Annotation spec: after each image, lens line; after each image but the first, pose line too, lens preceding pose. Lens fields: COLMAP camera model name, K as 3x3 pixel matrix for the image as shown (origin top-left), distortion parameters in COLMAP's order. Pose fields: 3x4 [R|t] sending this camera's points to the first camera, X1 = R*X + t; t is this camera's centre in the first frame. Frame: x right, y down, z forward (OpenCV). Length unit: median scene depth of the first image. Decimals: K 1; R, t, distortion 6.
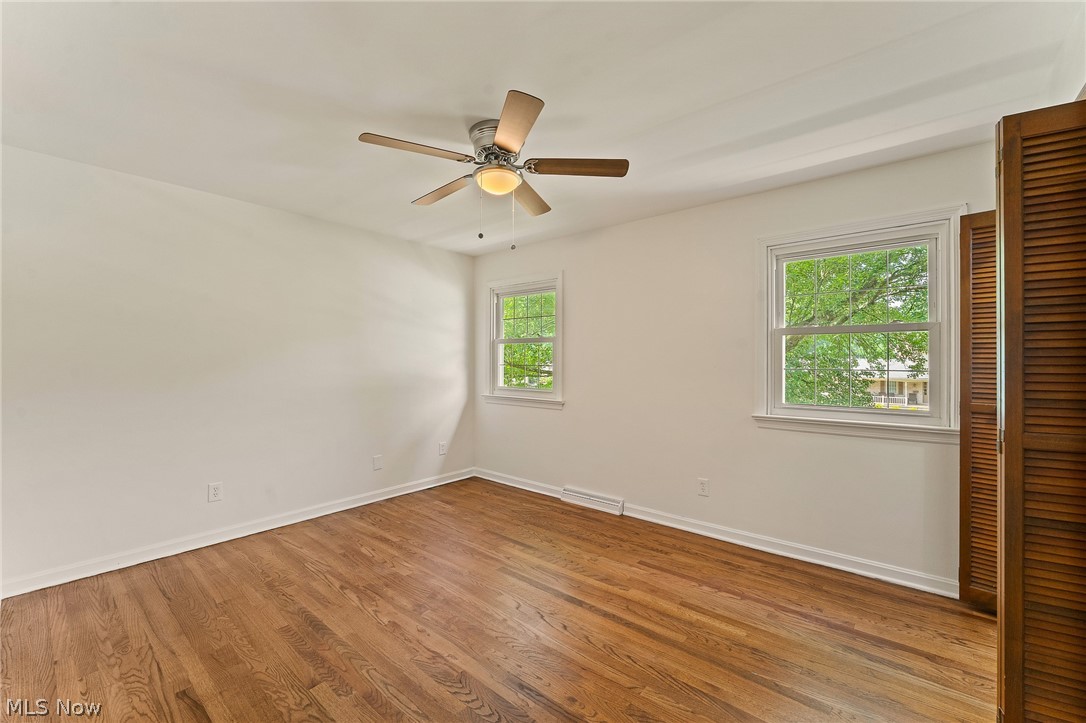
lens RADIAL K [[432.2, 0, 541.1], [0, 432.2, 363.5], [0, 0, 1]] dist [-0.000392, -0.000009]
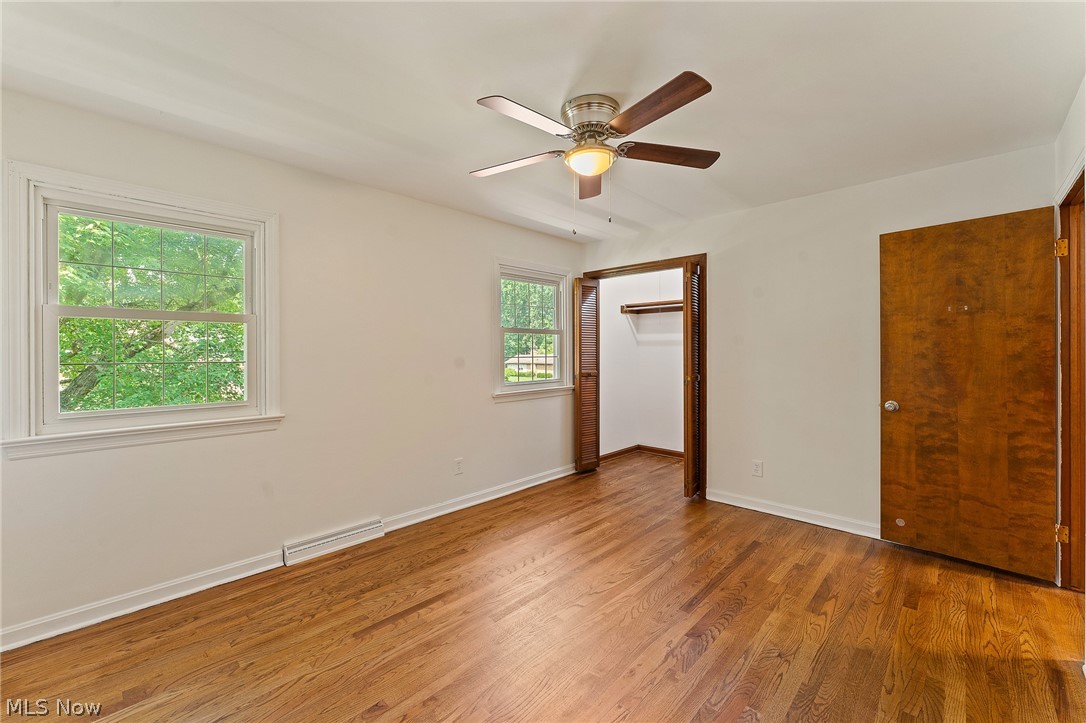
lens RADIAL K [[435.3, 0, 541.9], [0, 435.3, 348.5], [0, 0, 1]] dist [-0.003722, -0.000274]
pose [[0.082231, 0.004229, 0.996604, -0.783816], [0.011117, 0.999925, -0.005160, -0.007357], [-0.996551, 0.011503, 0.082178, 0.757558]]
